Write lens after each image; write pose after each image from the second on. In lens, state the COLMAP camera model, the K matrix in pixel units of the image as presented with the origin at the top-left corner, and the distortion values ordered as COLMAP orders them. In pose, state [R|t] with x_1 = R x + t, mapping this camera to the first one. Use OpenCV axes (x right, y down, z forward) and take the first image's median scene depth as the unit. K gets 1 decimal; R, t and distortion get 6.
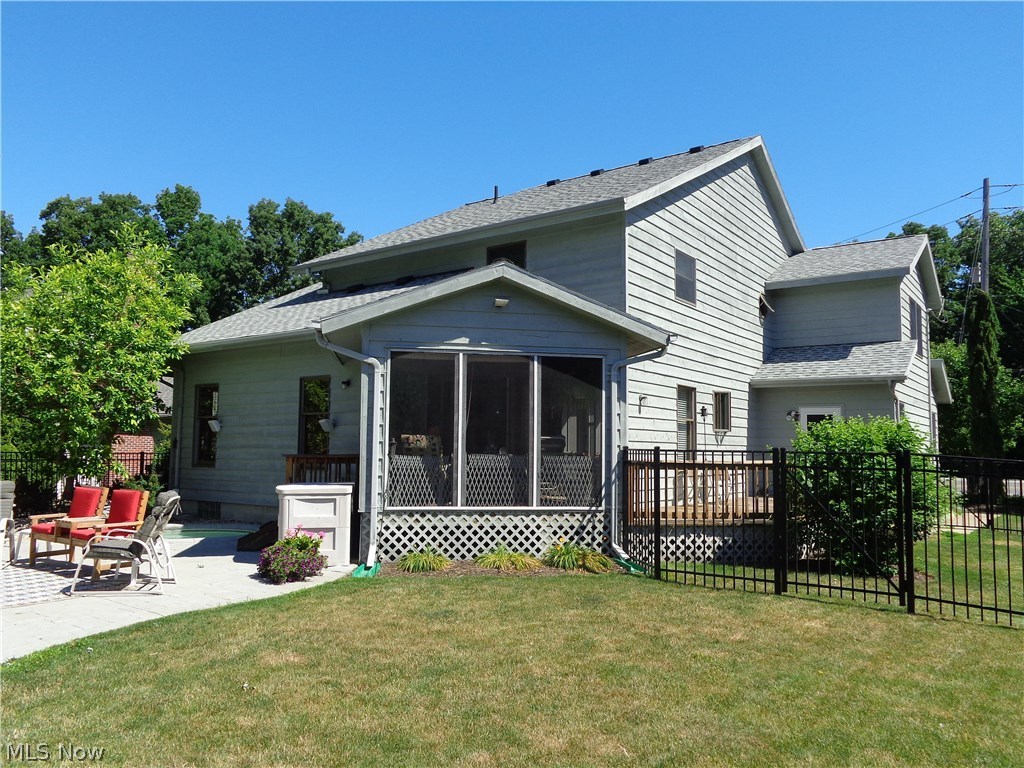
lens RADIAL K [[763.8, 0, 506.7], [0, 763.8, 387.5], [0, 0, 1]] dist [0.003802, -0.002276]
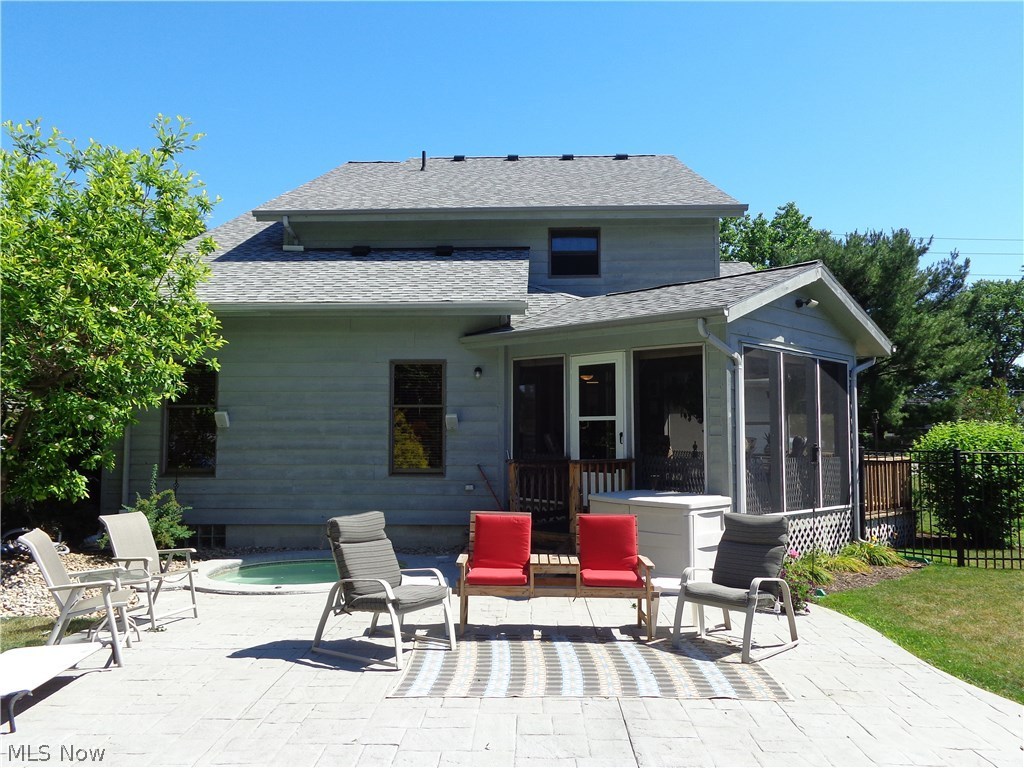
lens RADIAL K [[763.8, 0, 509.3], [0, 763.8, 382.9], [0, 0, 1]] dist [0.003802, -0.002276]
pose [[0.830065, 0.033783, 0.556643, -0.596062], [-0.041387, 0.999143, 0.001077, 0.004662], [-0.556129, -0.023932, 0.830751, 0.268397]]
